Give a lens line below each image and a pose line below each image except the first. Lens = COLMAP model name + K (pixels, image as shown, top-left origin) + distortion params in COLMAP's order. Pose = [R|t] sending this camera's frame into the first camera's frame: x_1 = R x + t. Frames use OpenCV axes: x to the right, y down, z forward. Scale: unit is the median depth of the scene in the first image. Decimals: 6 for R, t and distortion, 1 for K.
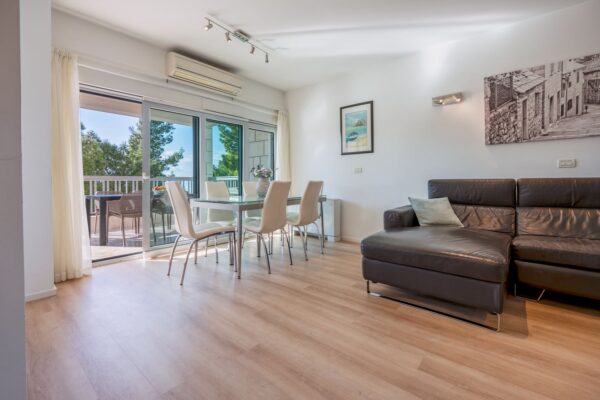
lens RADIAL K [[266.1, 0, 300.8], [0, 266.1, 184.0], [0, 0, 1]] dist [-0.000933, -0.000249]
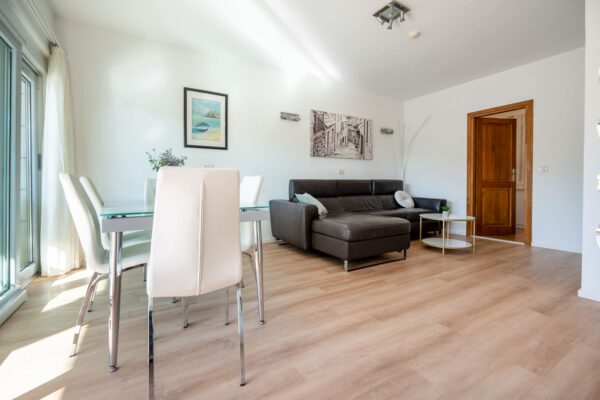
lens RADIAL K [[266.1, 0, 300.8], [0, 266.1, 184.0], [0, 0, 1]] dist [-0.000933, -0.000249]
pose [[0.325368, 0.005921, 0.945569, -0.749407], [0.009137, 0.999914, -0.009405, 0.018898], [-0.945543, 0.011700, 0.325286, 0.636127]]
